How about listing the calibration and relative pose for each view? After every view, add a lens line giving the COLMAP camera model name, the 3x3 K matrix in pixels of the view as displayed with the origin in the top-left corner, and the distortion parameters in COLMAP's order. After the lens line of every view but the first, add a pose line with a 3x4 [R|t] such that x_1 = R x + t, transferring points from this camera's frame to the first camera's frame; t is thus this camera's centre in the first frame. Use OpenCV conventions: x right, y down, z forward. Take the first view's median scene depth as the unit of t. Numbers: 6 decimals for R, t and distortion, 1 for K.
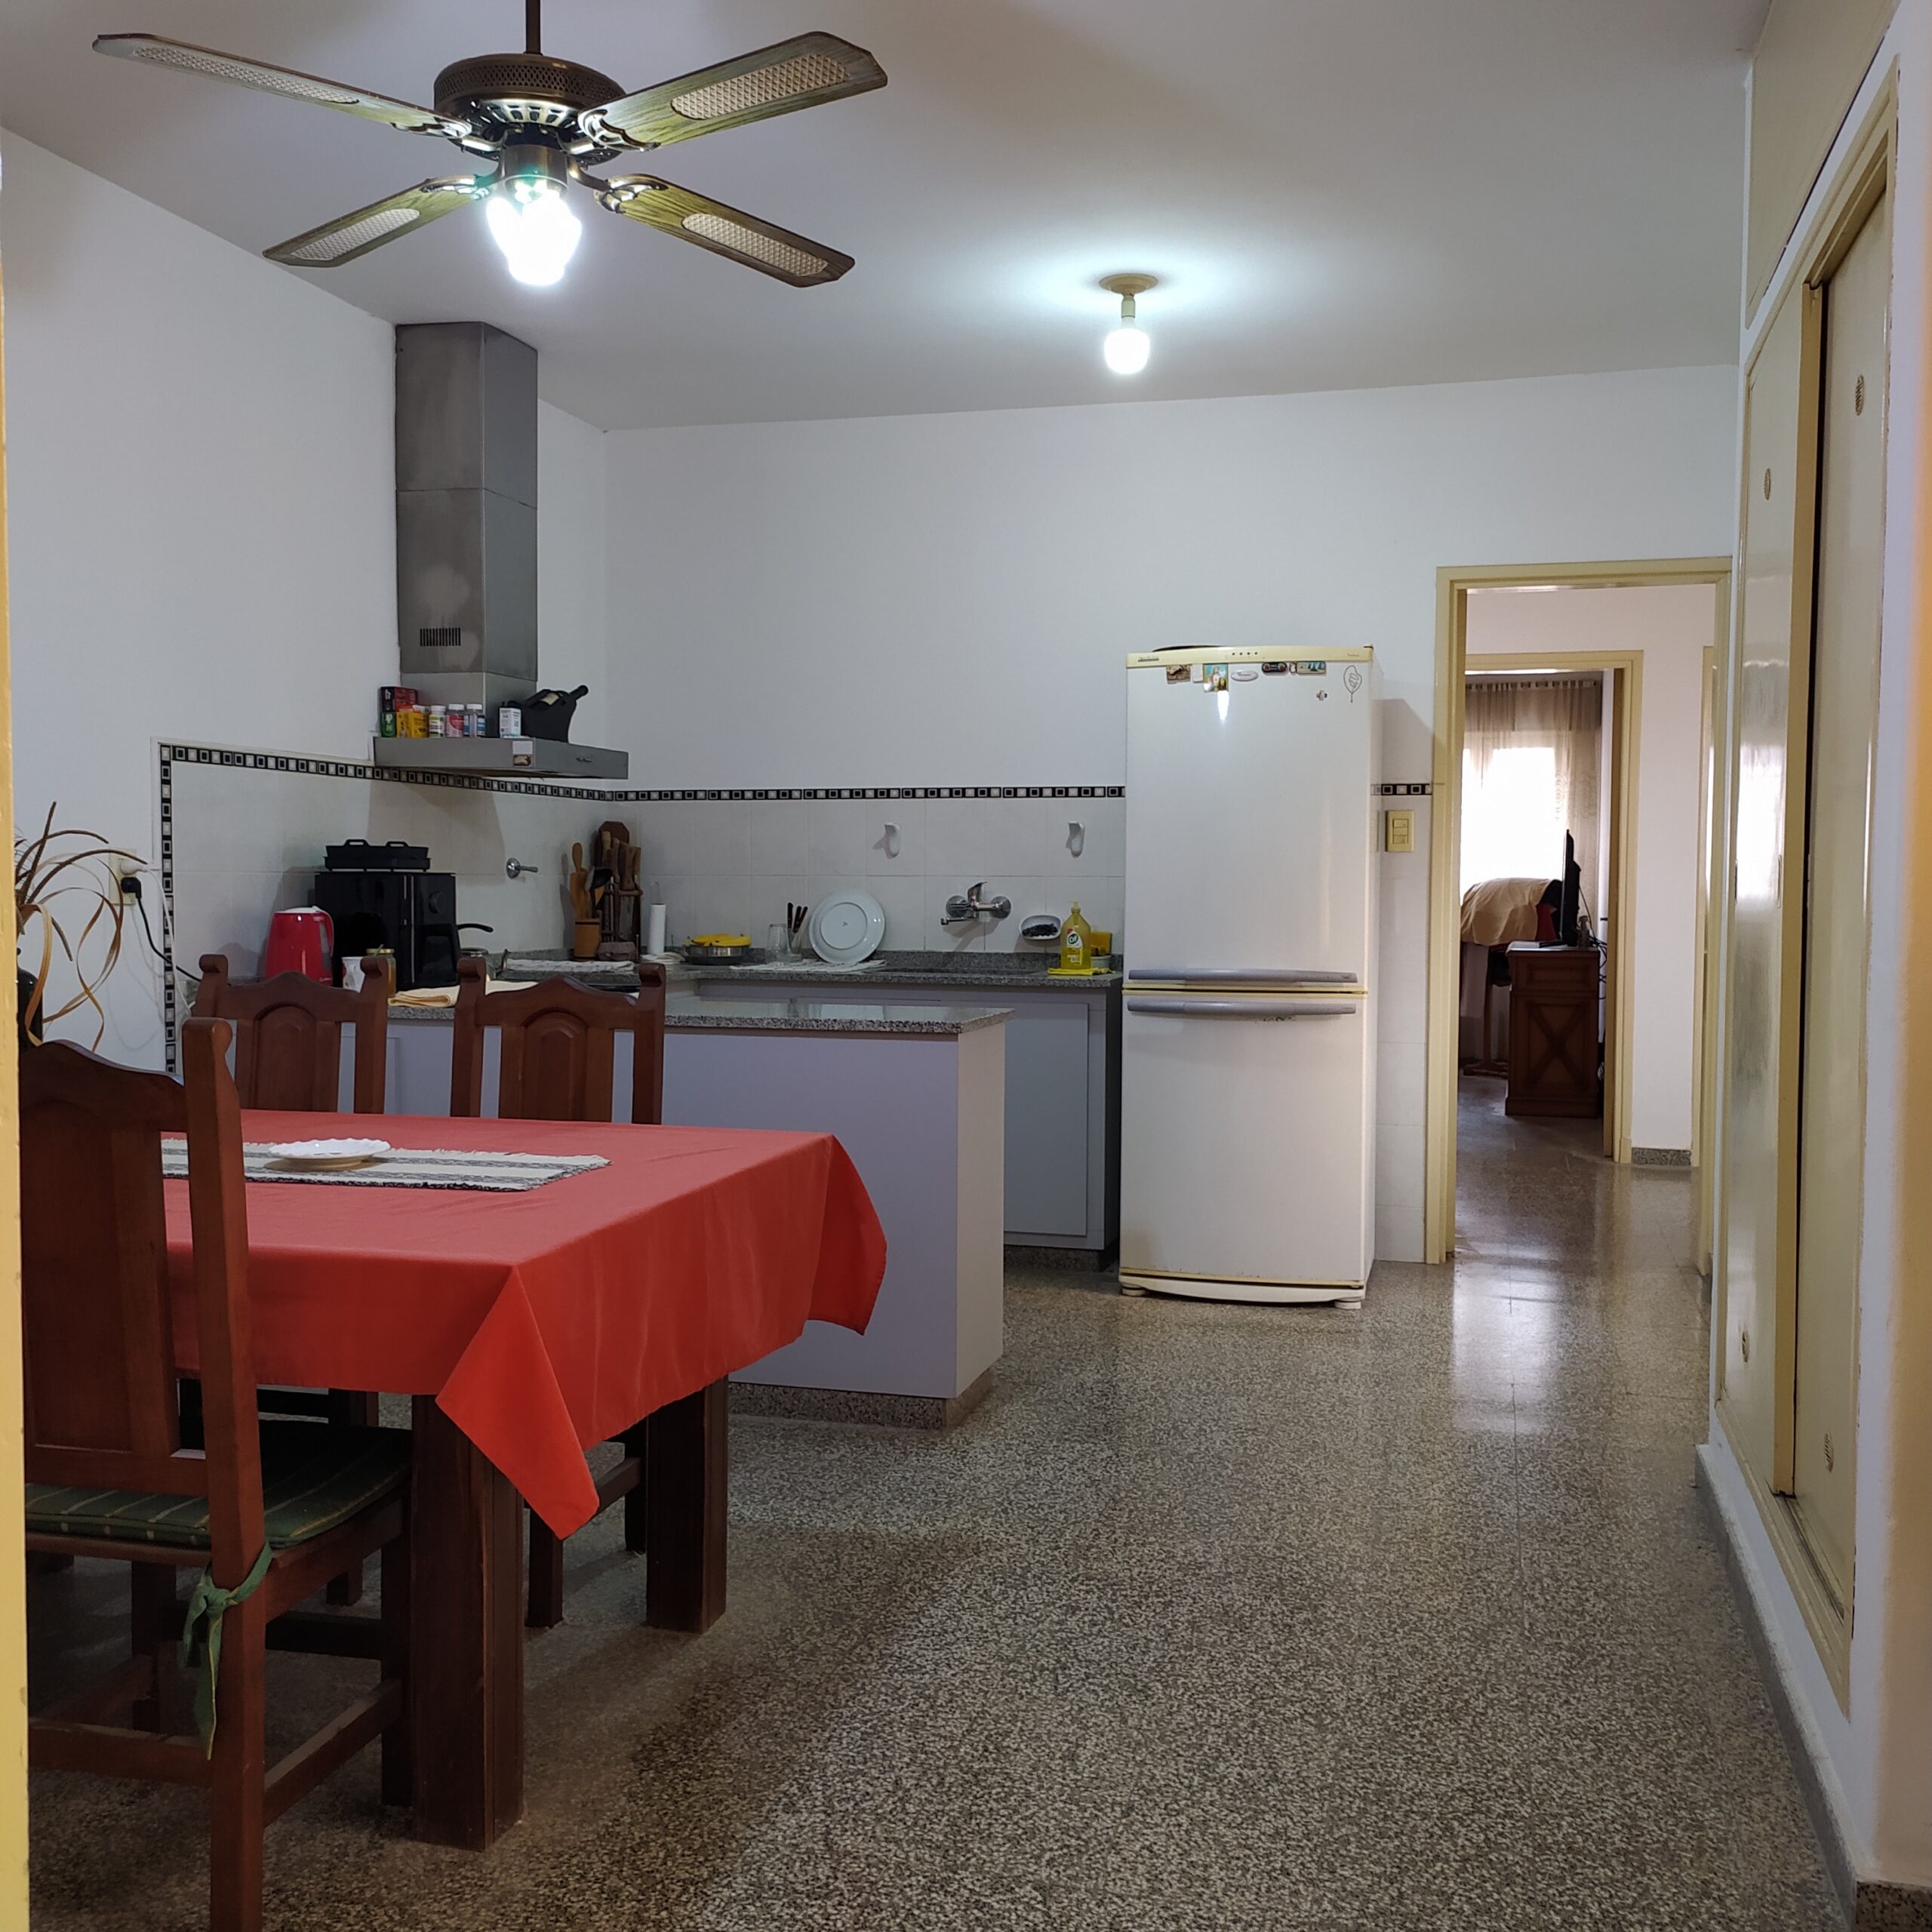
lens RADIAL K [[1938.5, 0, 966.0], [0, 1938.5, 966.0], [0, 0, 1]] dist [0.043056, 0.009256]
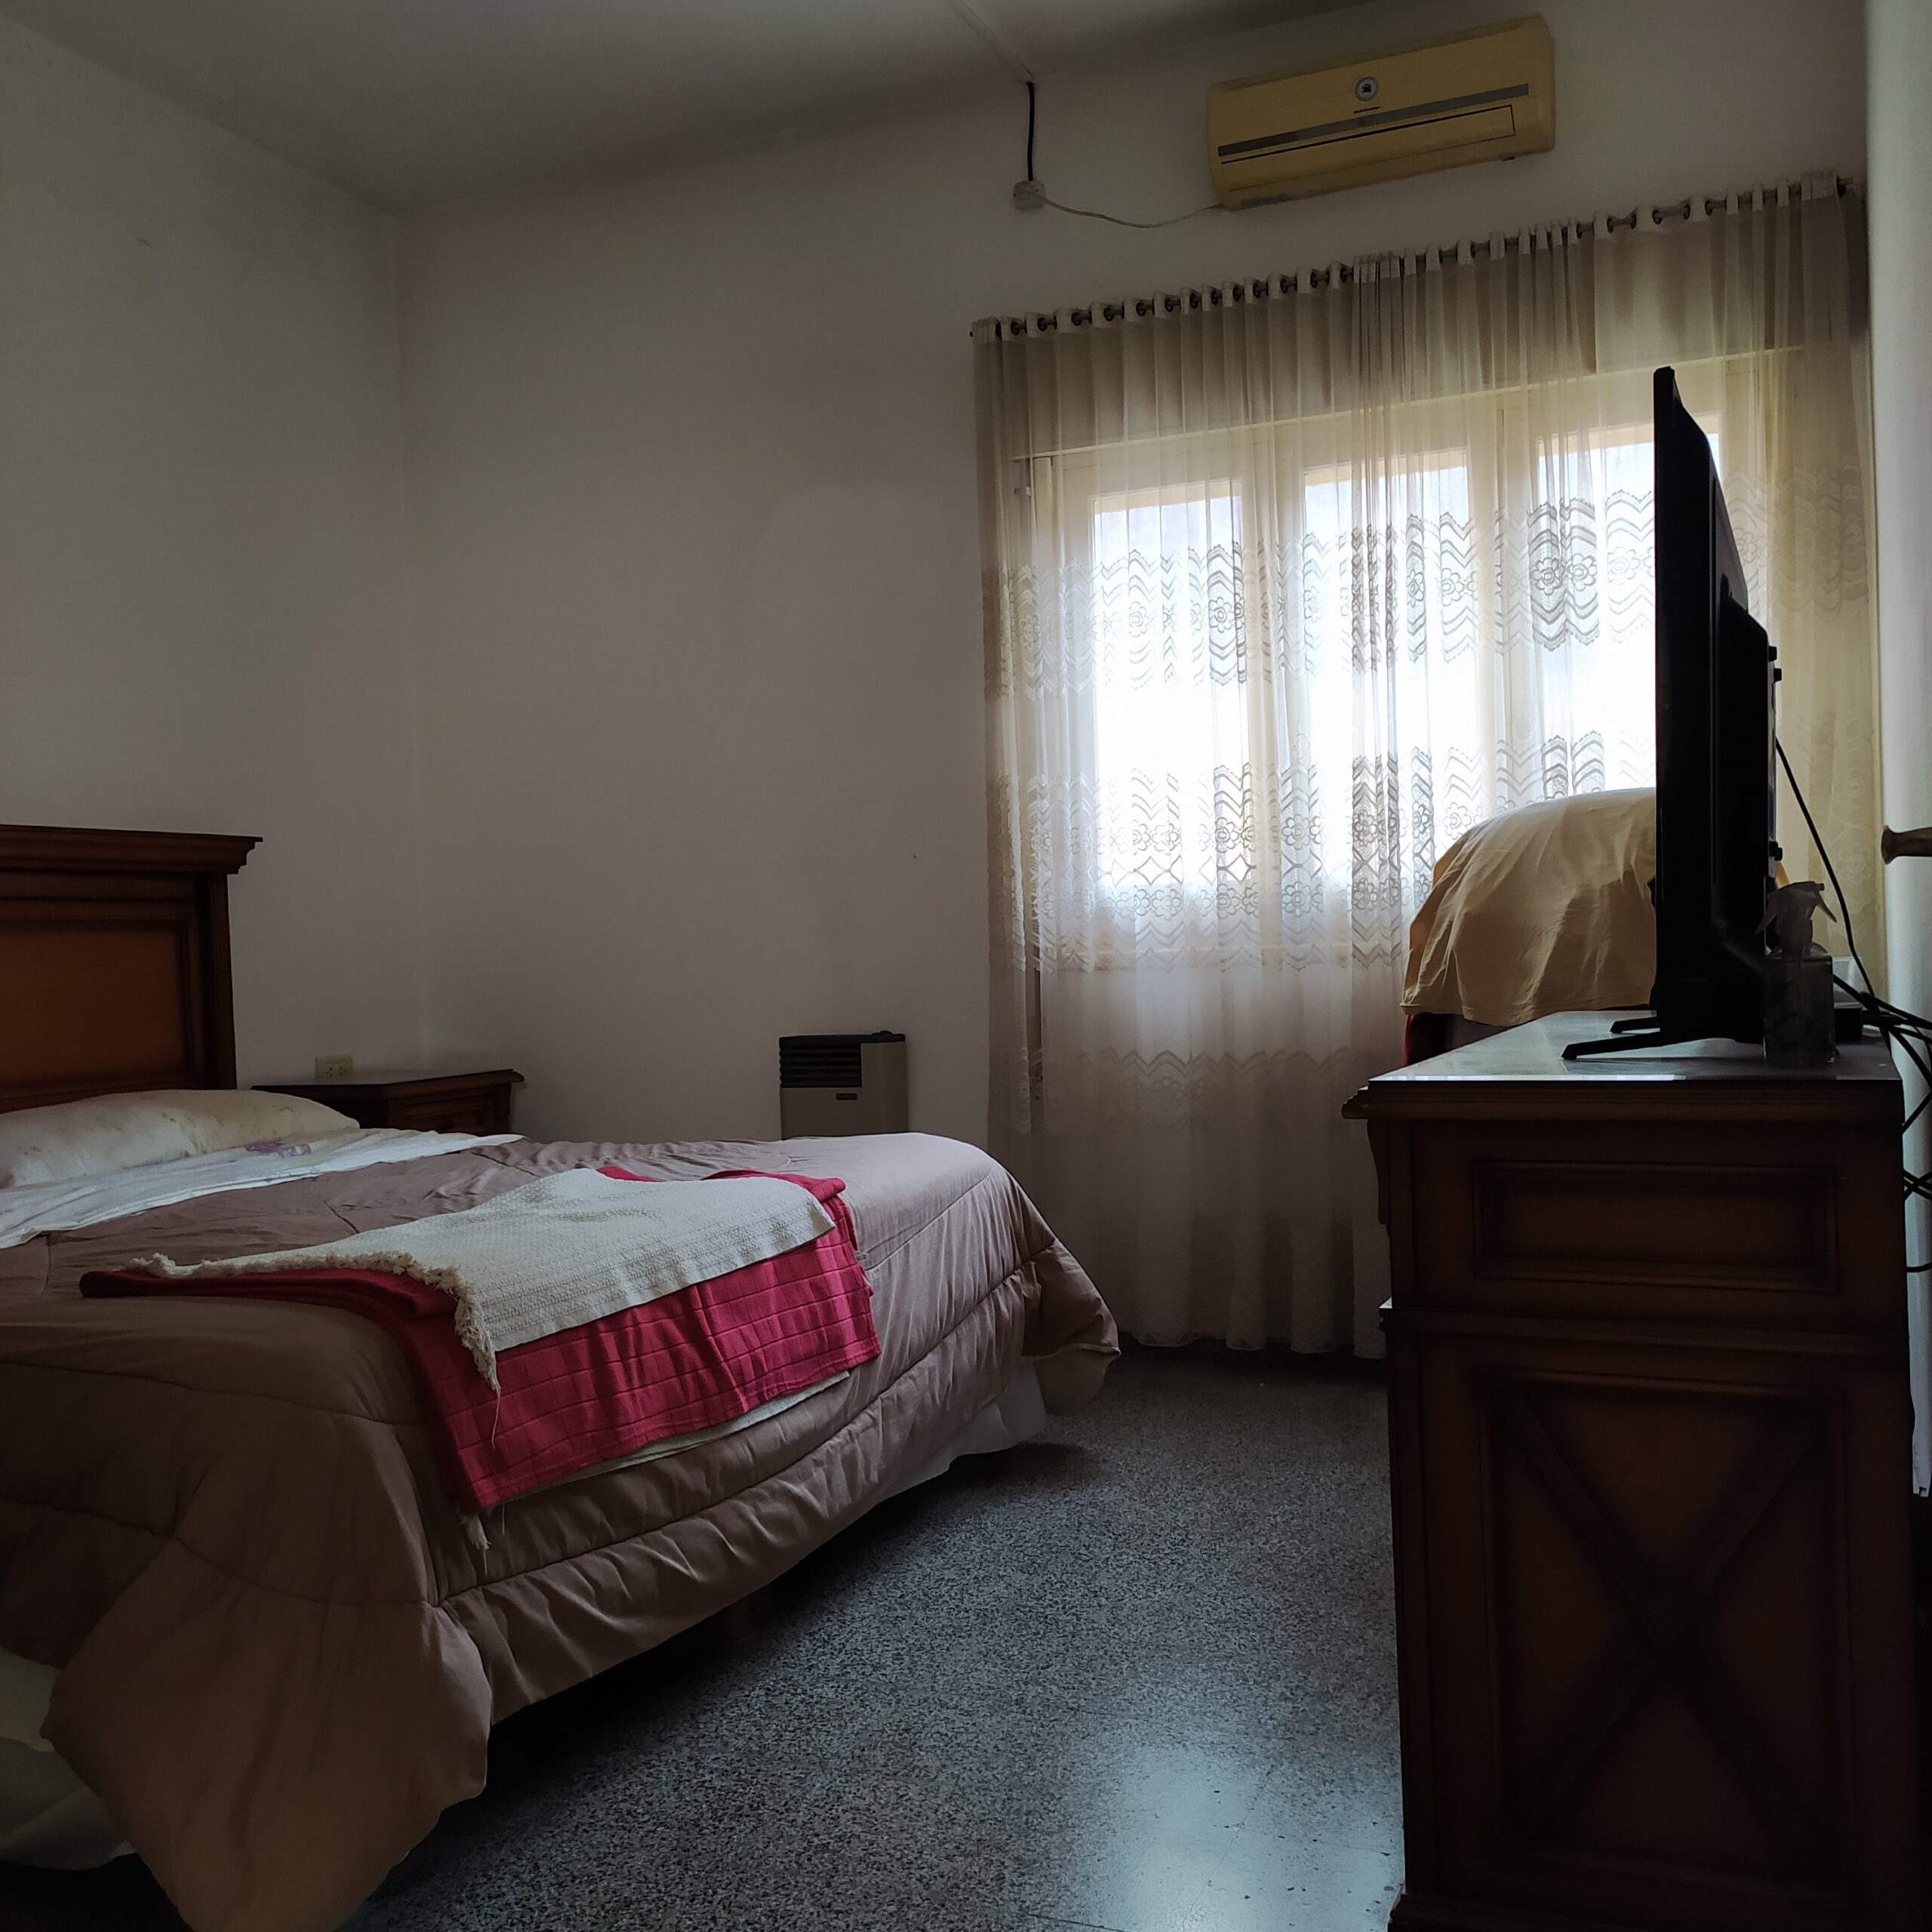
lens RADIAL K [[1938.5, 0, 966.0], [0, 1938.5, 966.0], [0, 0, 1]] dist [0.043056, 0.009256]
pose [[0.990280, -0.043653, -0.132057, 0.228840], [0.040035, 0.998750, -0.029937, -0.014202], [0.133199, 0.024359, 0.990790, 0.698812]]
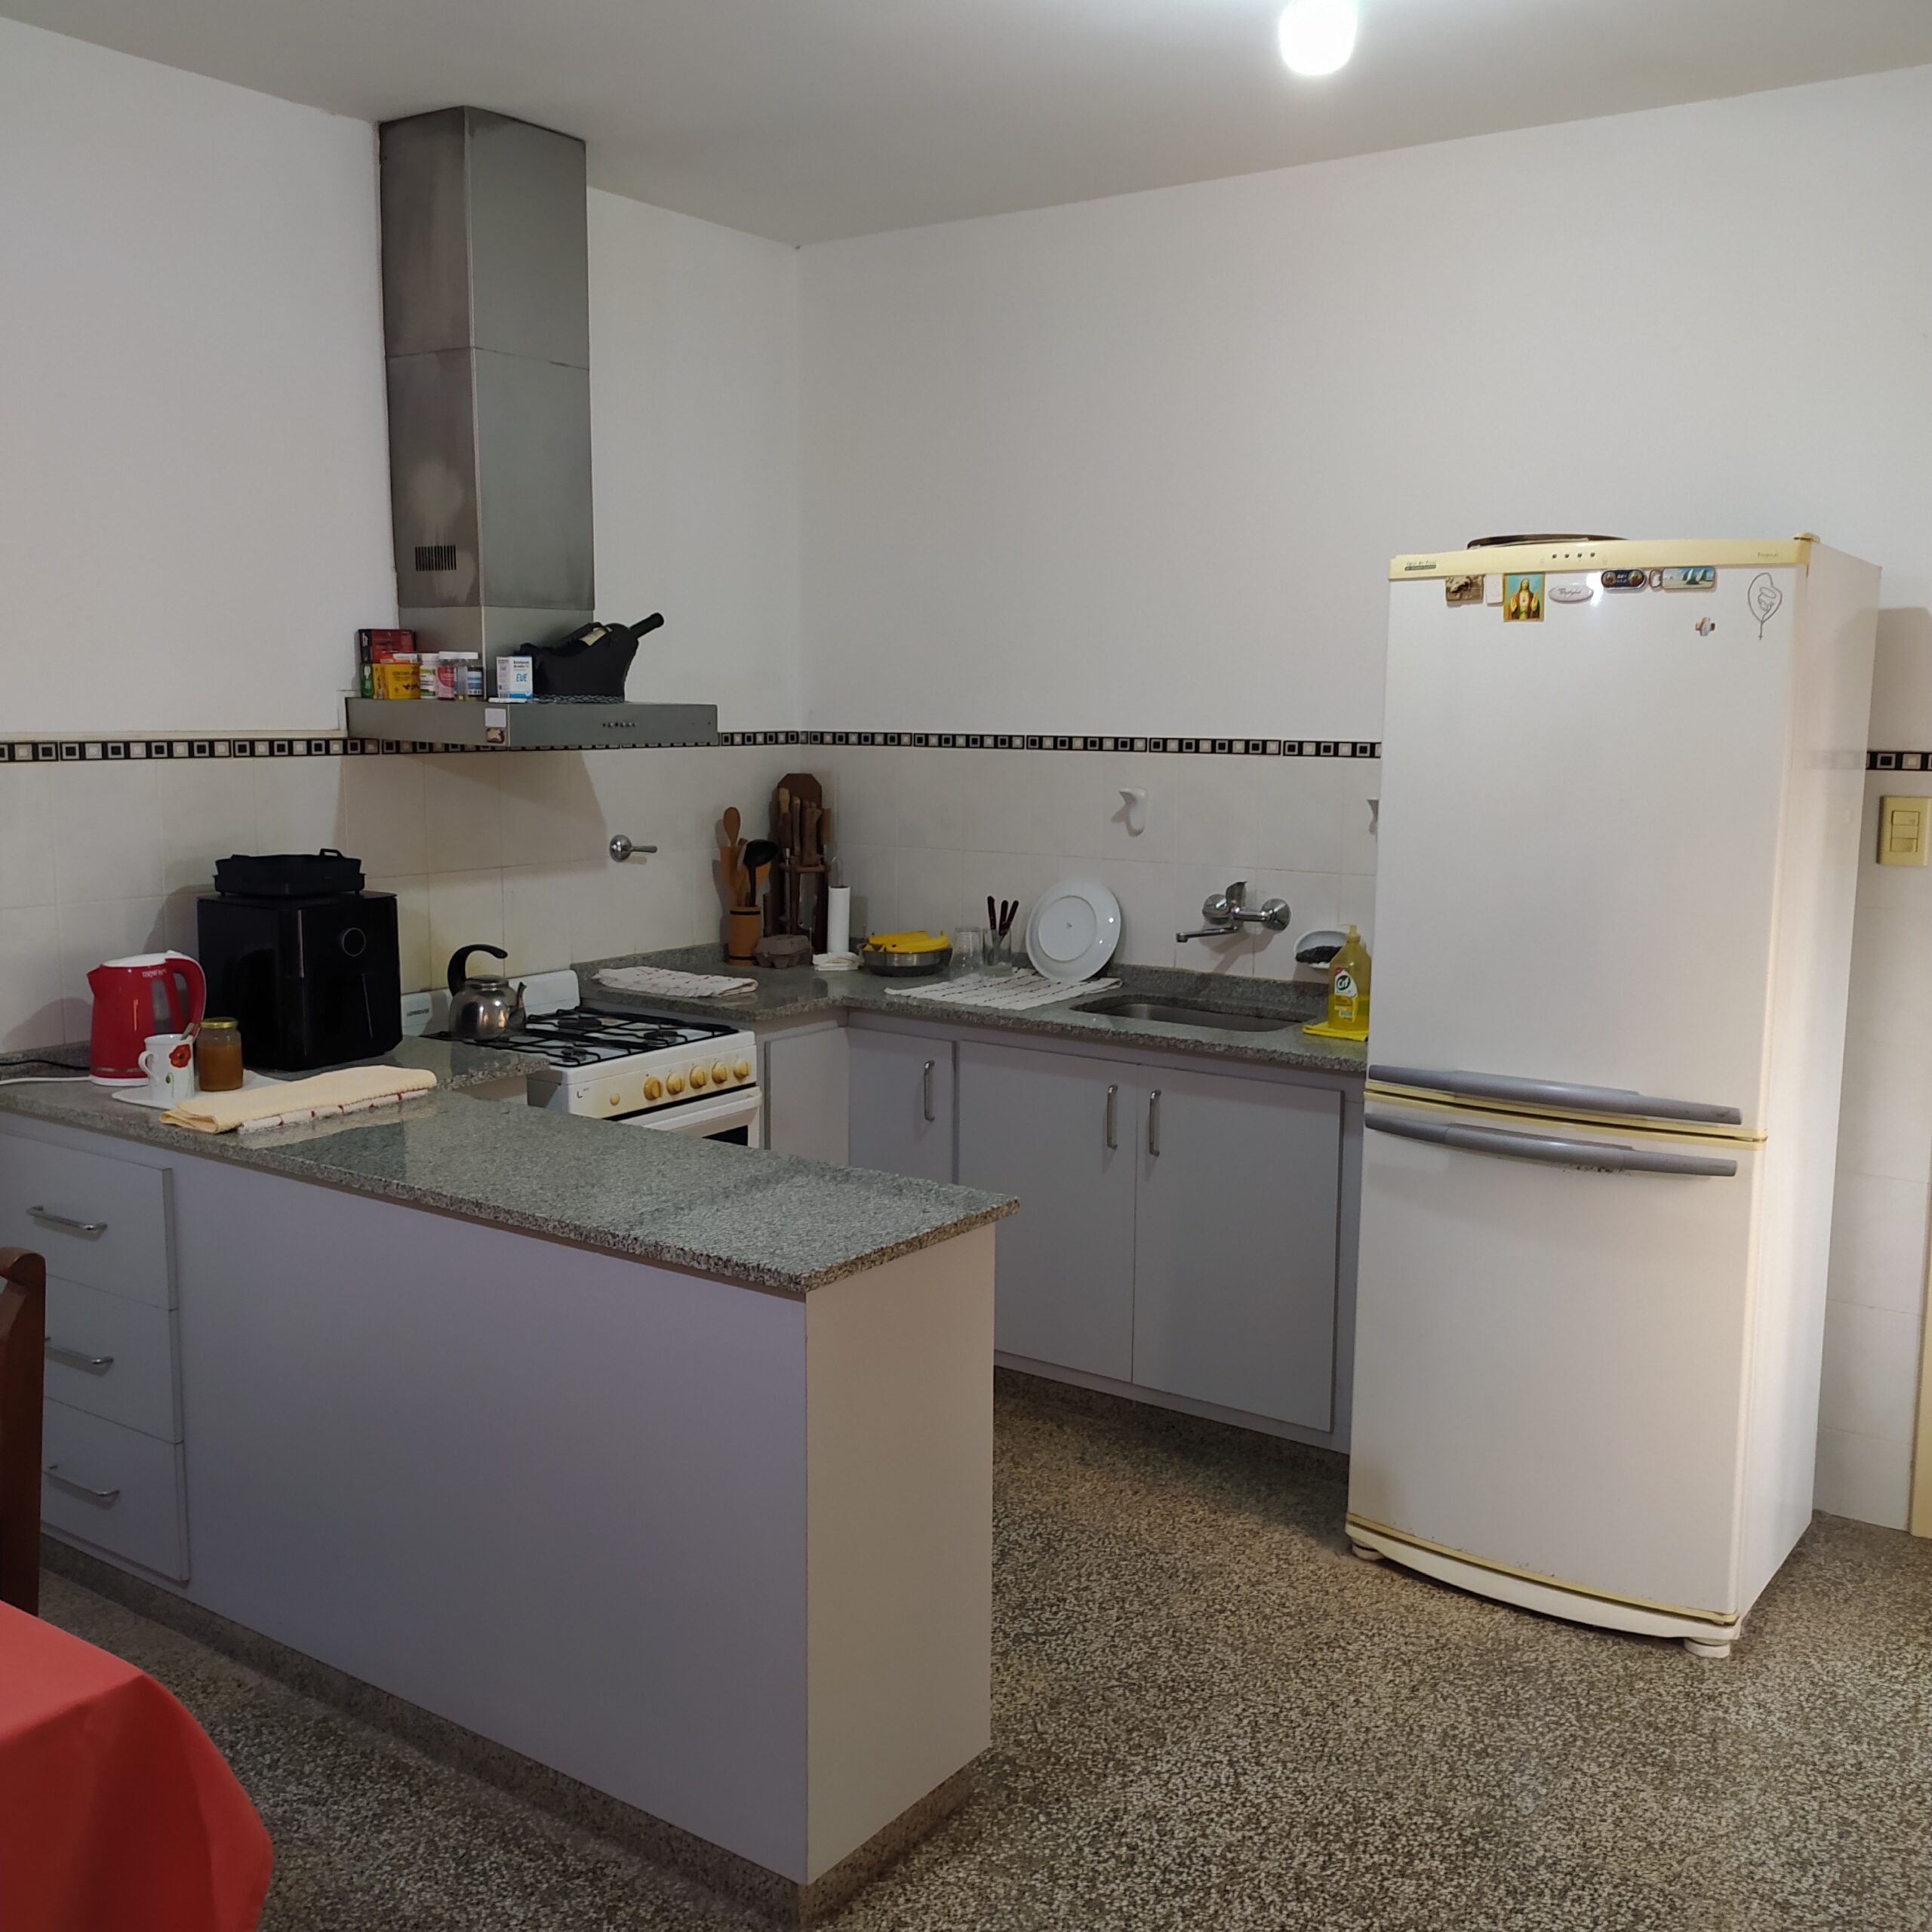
lens RADIAL K [[1938.5, 0, 966.0], [0, 1938.5, 966.0], [0, 0, 1]] dist [0.043056, 0.009256]
pose [[0.938200, 0.049302, -0.342563, 0.176991], [-0.017365, 0.995261, 0.095680, -0.088837], [0.345657, -0.083818, 0.934610, 0.365459]]
